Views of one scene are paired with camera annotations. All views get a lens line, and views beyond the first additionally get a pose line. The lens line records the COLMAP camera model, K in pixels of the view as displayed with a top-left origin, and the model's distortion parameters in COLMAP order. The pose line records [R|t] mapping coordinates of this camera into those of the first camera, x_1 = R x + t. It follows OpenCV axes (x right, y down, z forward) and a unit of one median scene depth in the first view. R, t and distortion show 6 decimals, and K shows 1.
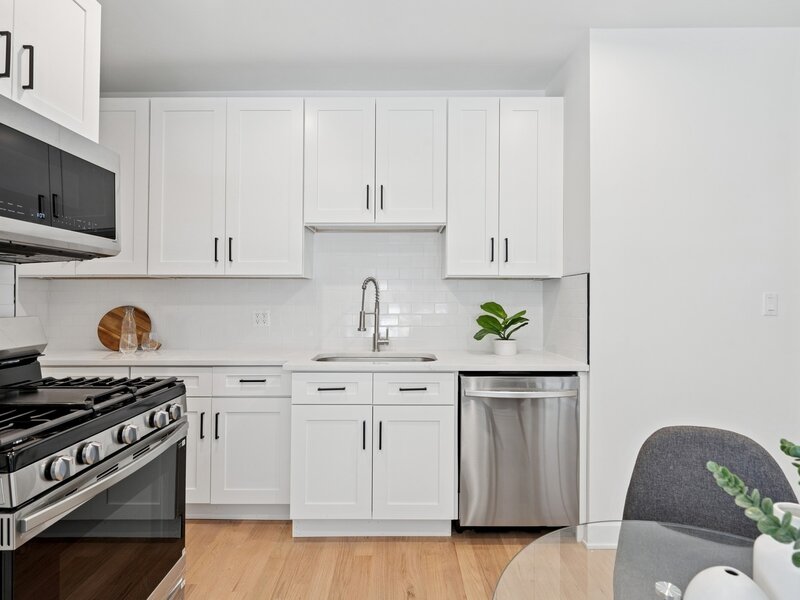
lens RADIAL K [[416.1, 0, 384.4], [0, 416.1, 291.2], [0, 0, 1]] dist [0.004676, 0.000037]
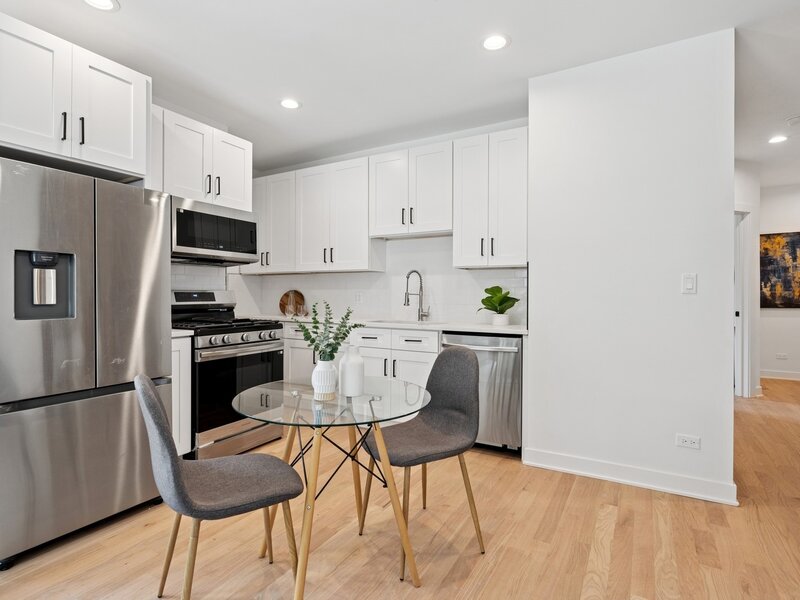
lens RADIAL K [[423.2, 0, 400.0], [0, 423.2, 300.0], [0, 0, 1]] dist [-0.004973, -0.000592]
pose [[0.869832, 0.008916, -0.493267, 0.708041], [0.003172, 0.999715, 0.023663, 0.040560], [0.493337, -0.022147, 0.869556, -0.347959]]
